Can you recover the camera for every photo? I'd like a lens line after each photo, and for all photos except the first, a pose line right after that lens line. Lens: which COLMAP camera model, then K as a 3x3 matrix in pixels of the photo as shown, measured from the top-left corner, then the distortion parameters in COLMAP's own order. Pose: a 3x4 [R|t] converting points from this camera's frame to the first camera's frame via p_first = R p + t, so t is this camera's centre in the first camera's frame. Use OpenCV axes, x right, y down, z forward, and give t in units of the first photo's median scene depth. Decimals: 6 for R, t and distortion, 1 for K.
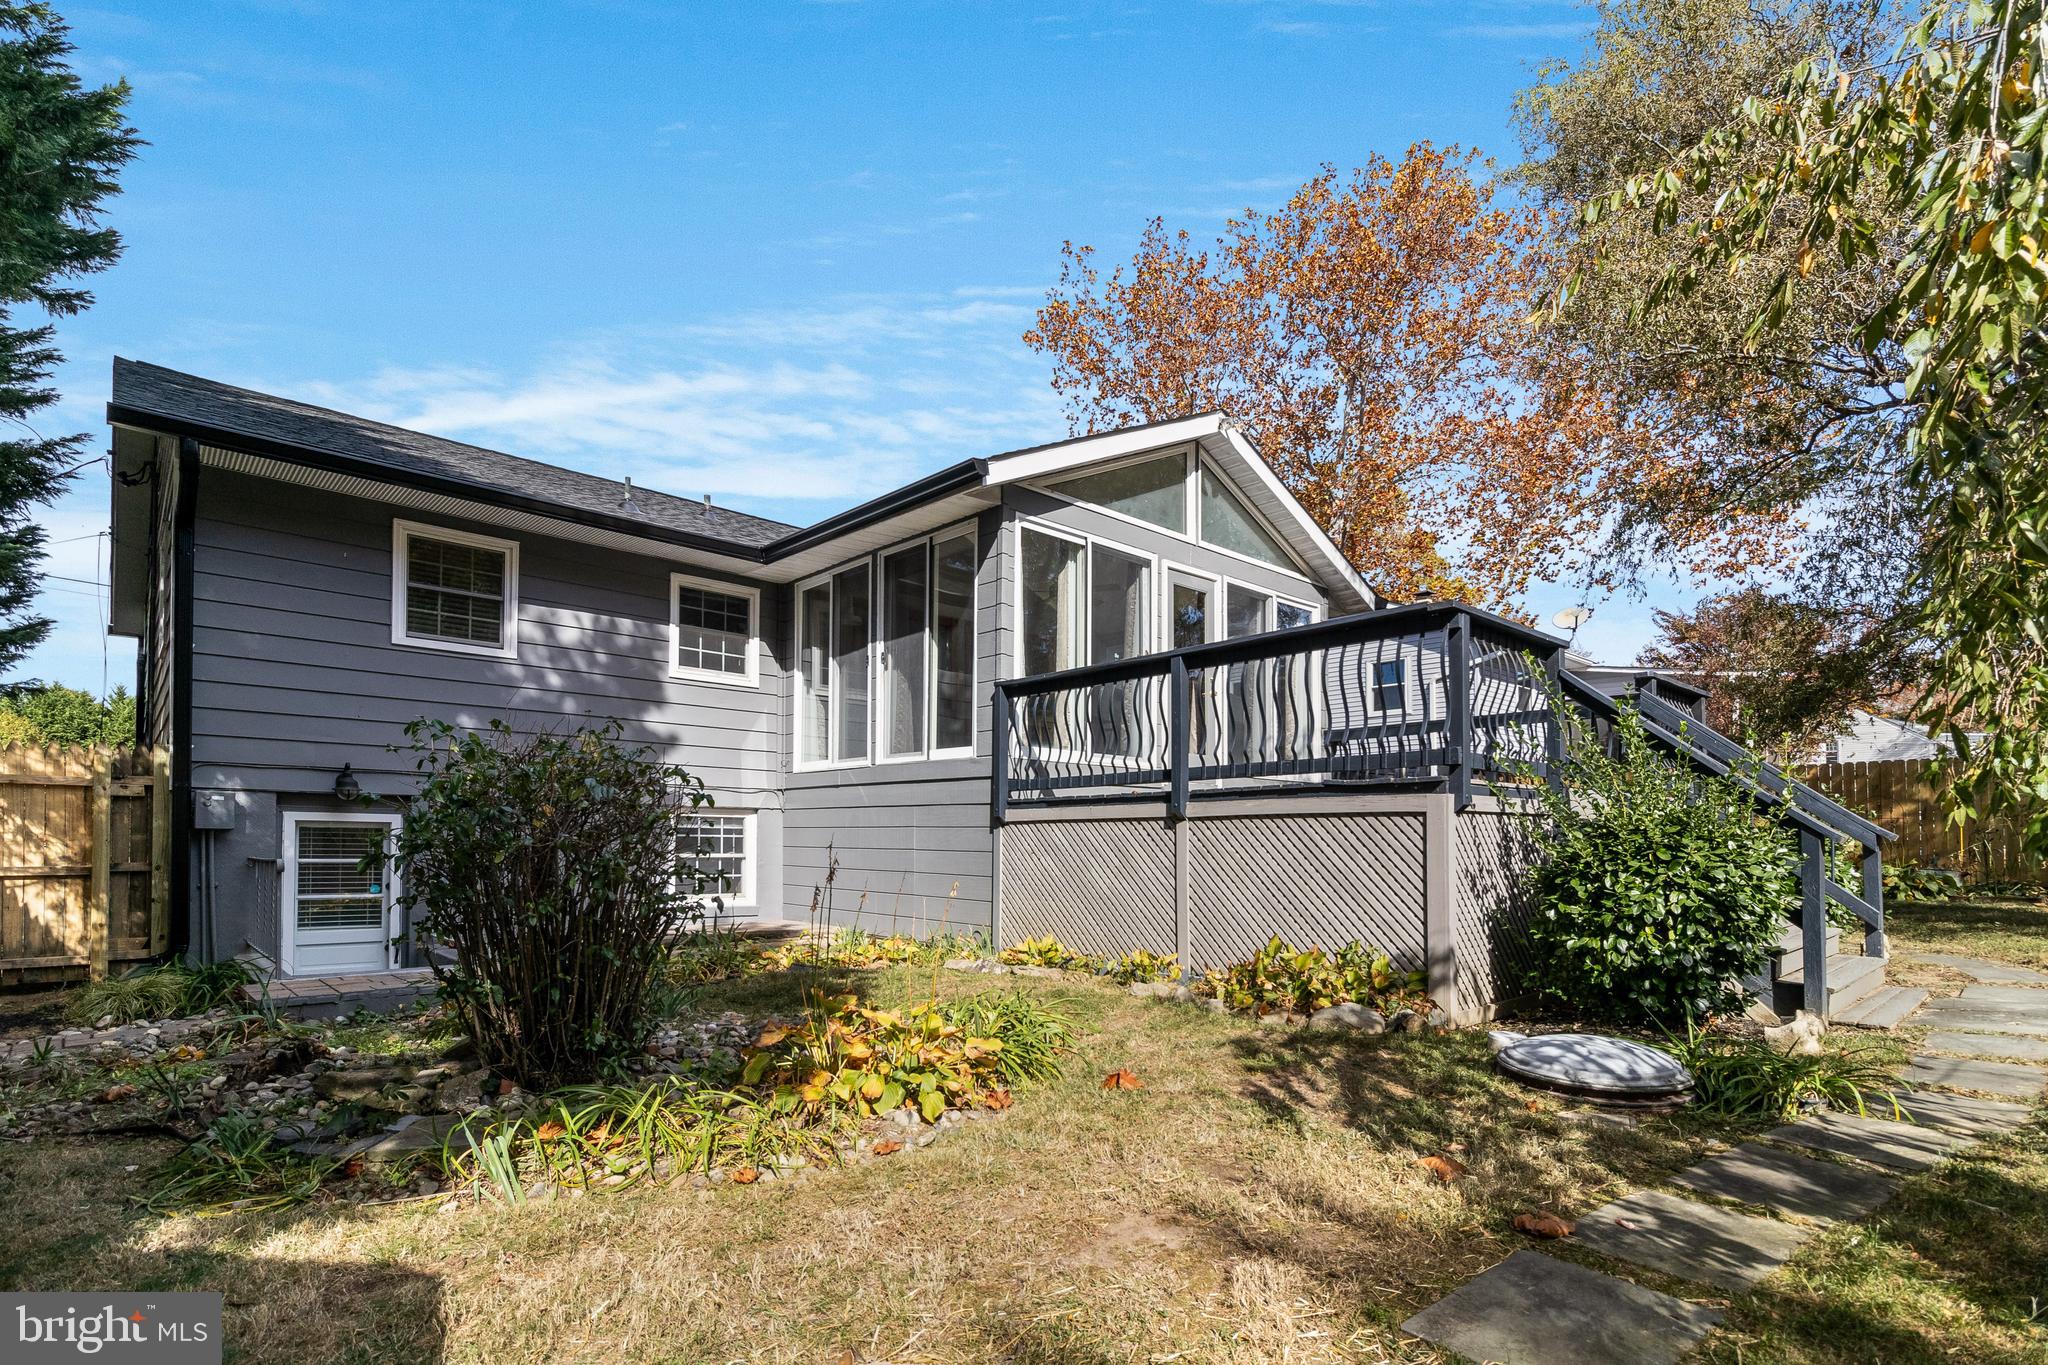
lens RADIAL K [[1002.3, 0, 1032.4], [0, 1002.3, 806.3], [0, 0, 1]] dist [-0.003055, -0.000329]
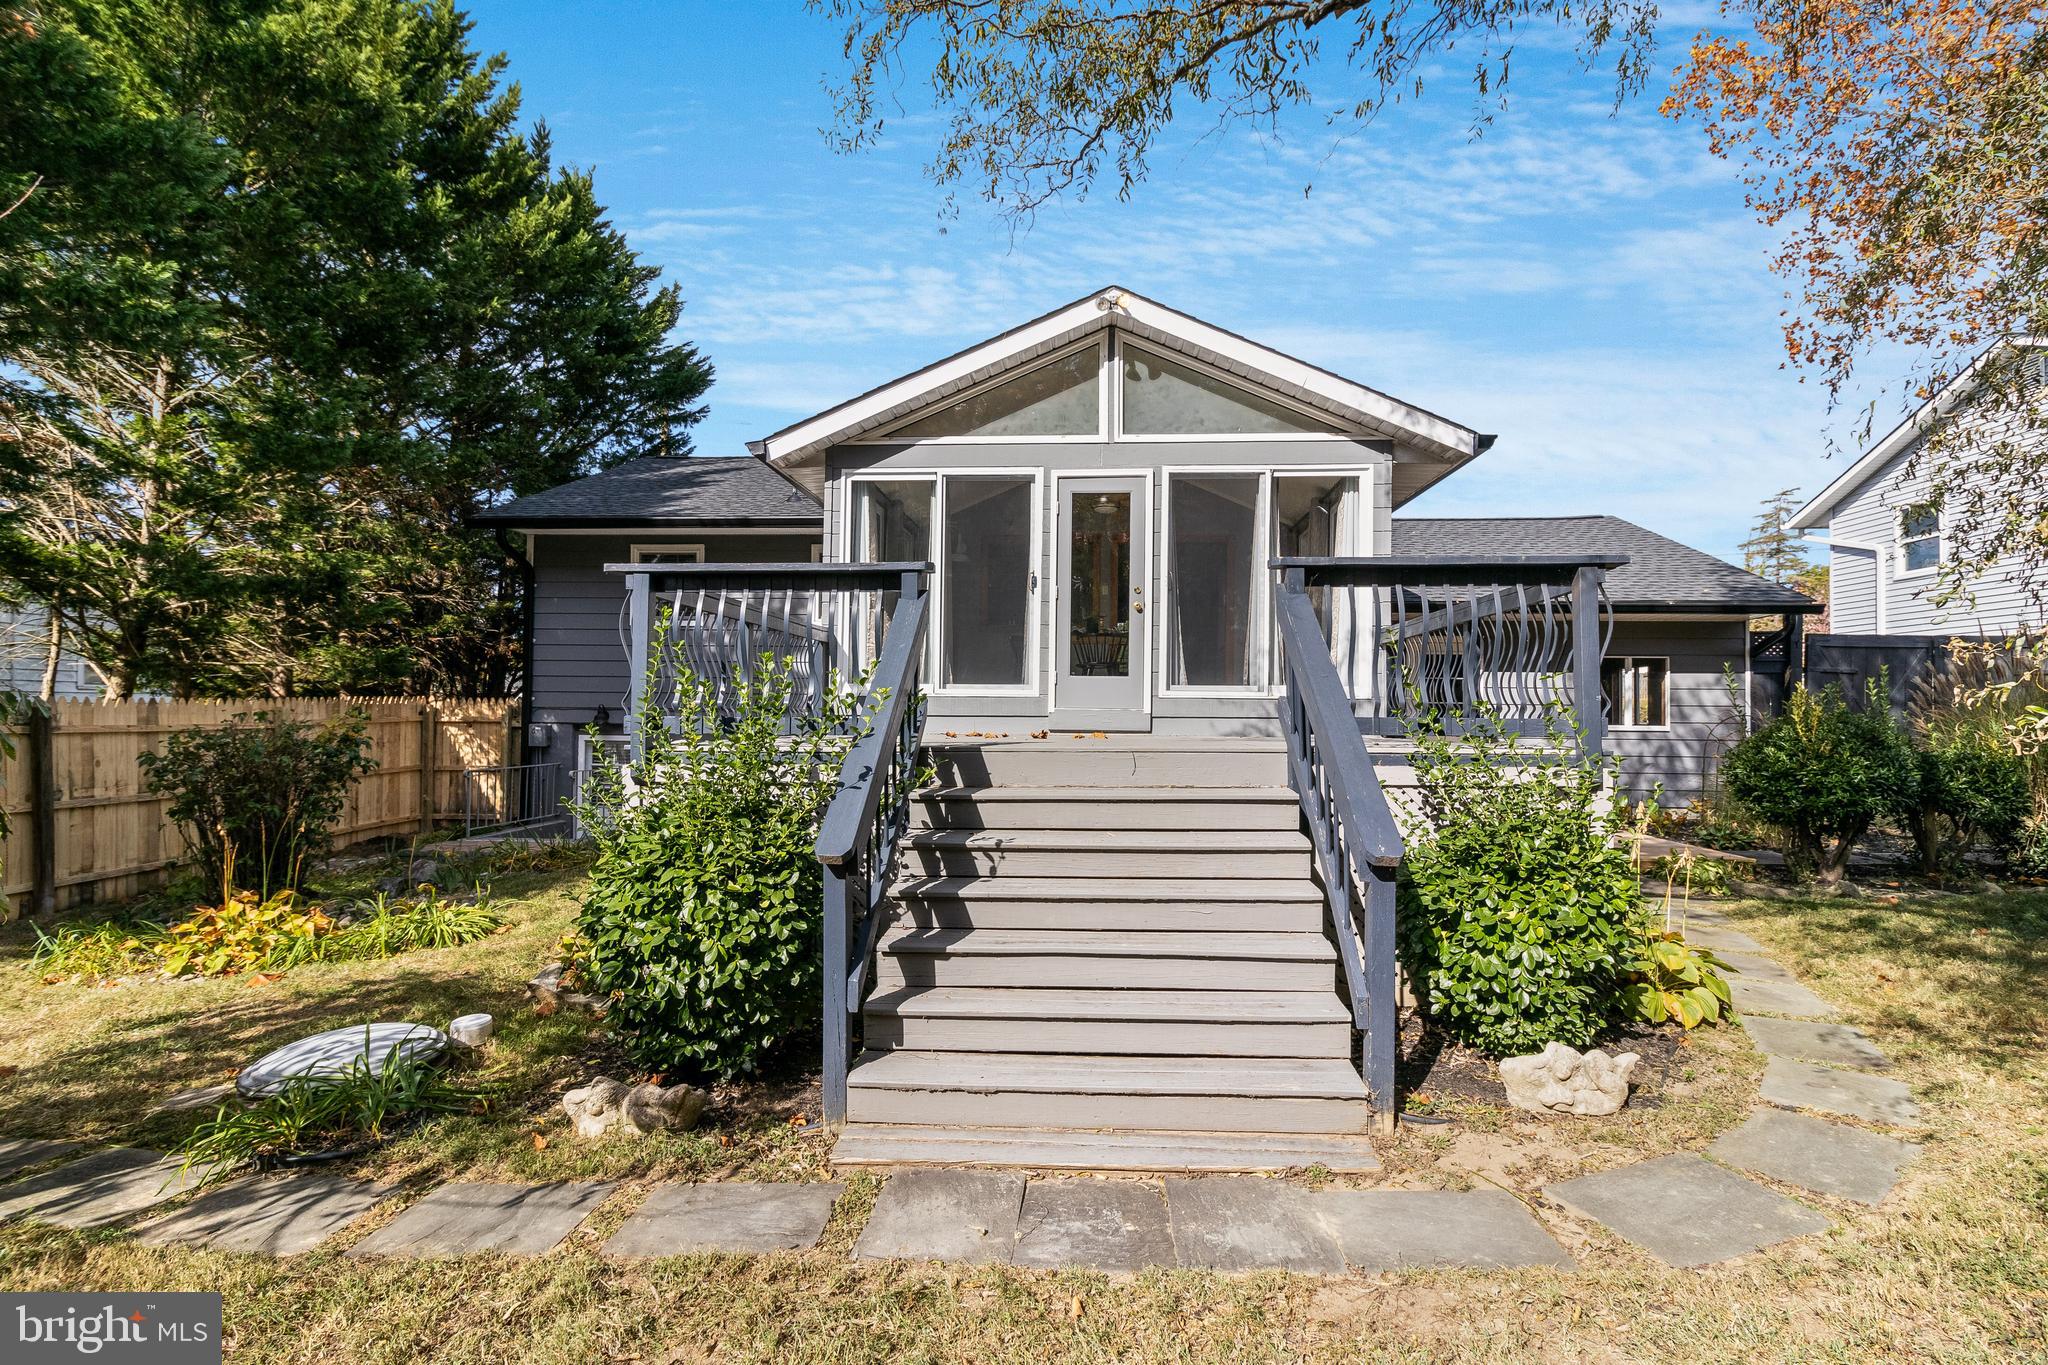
lens RADIAL K [[969.2, 0, 1034.4], [0, 969.2, 673.7], [0, 0, 1]] dist [0.001129, 0.000267]
pose [[0.692931, -0.028935, -0.720423, 0.189173], [0.023437, 0.999570, -0.017604, -0.010190], [0.720623, -0.004687, 0.693311, 0.089121]]
